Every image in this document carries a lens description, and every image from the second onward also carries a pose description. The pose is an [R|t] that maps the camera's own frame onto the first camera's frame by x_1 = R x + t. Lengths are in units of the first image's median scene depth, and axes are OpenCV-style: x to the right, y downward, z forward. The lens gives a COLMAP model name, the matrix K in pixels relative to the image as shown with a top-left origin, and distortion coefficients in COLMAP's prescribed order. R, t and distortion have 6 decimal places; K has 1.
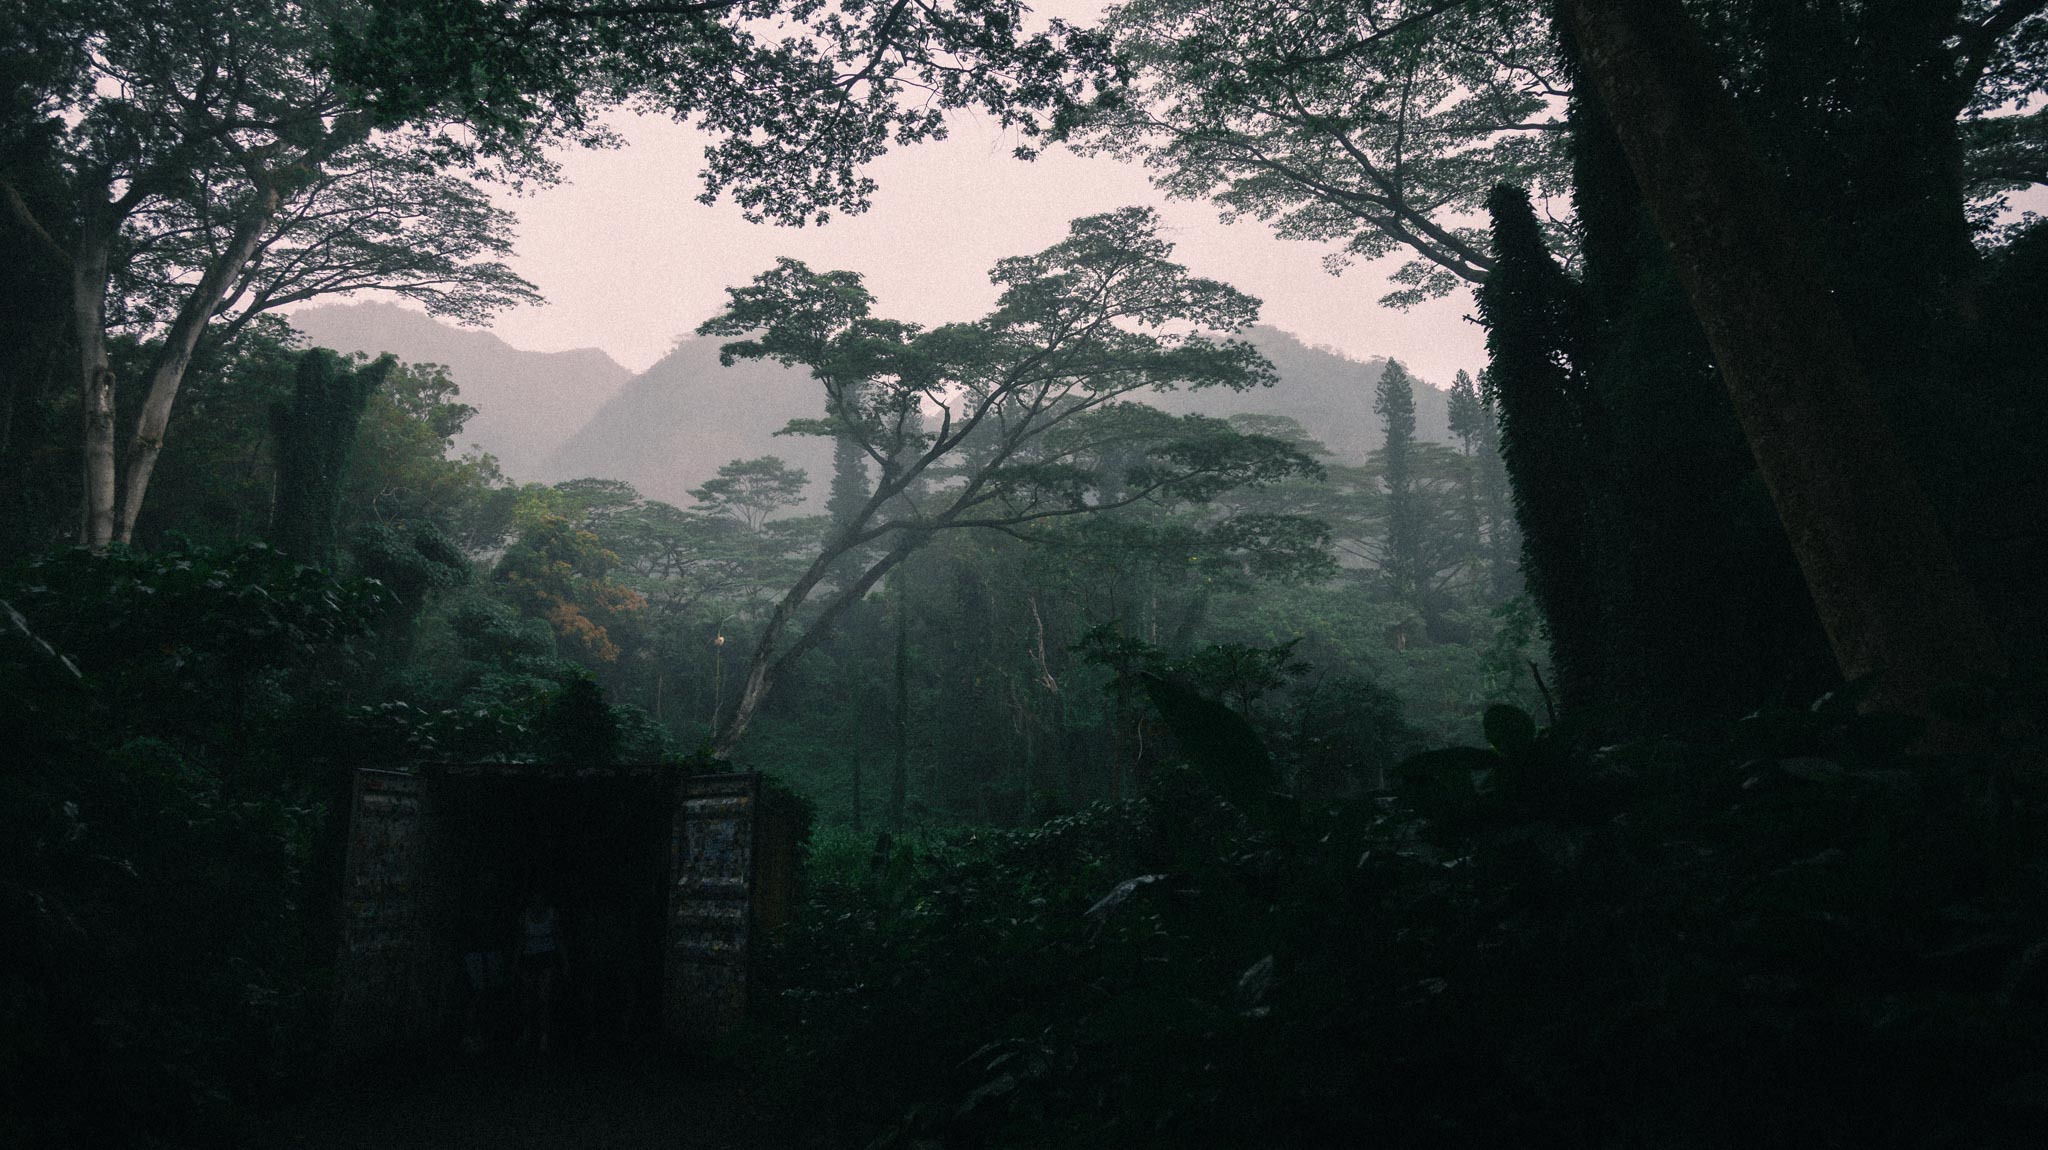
lens RADIAL K [[1425.7, 0, 1024.0], [0, 1425.7, 575.0], [0, 0, 1]] dist [0.033679, 0.000157]
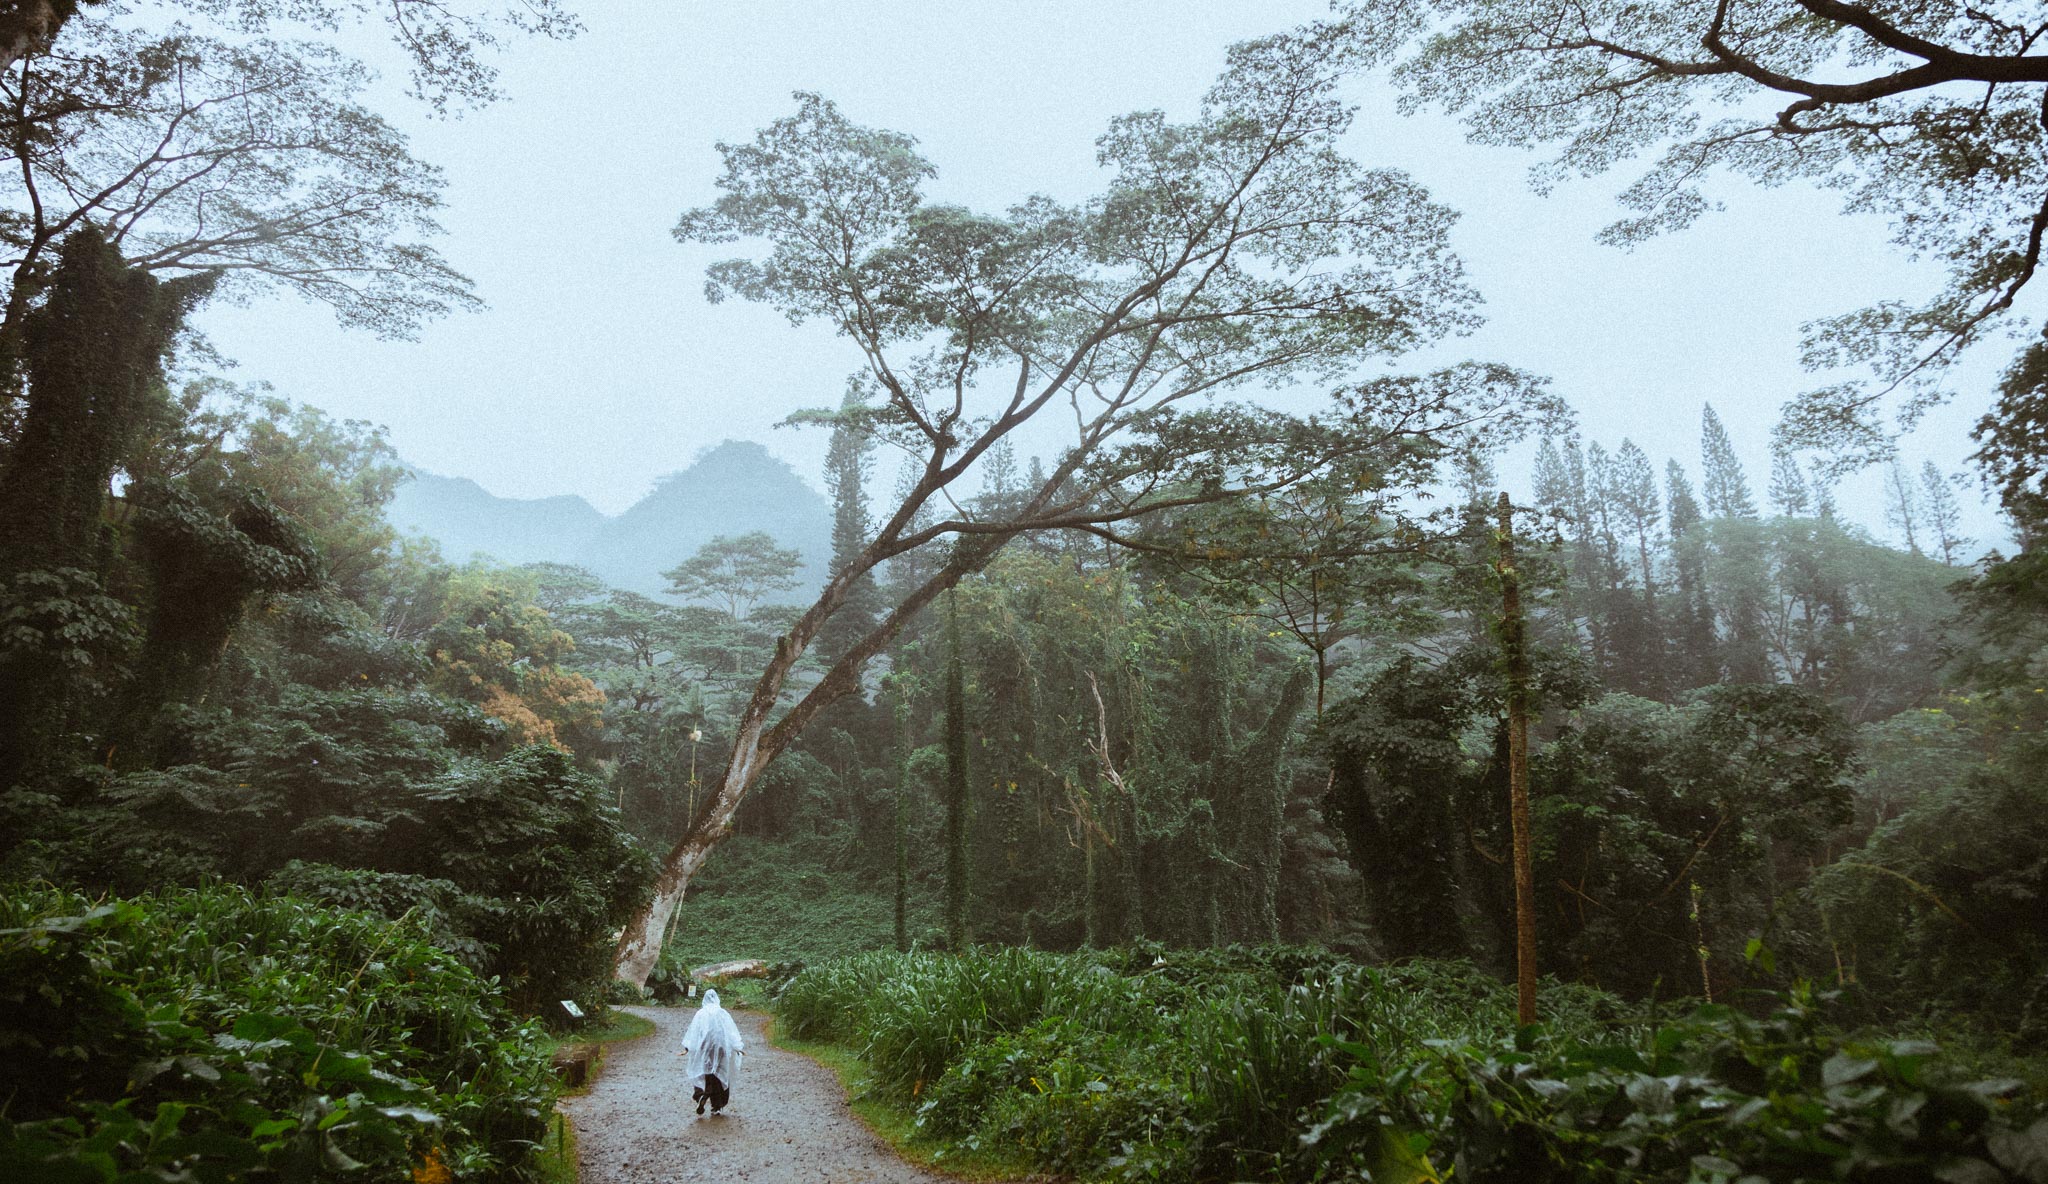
lens RADIAL K [[1388.2, 0, 1033.9], [0, 1388.2, 597.3], [0, 0, 1]] dist [0.021640, -0.000054]
pose [[0.999584, -0.000456, 0.028854, -0.067251], [0.003188, 0.995499, -0.094718, 0.065692], [-0.028681, 0.094770, 0.995086, 0.312882]]
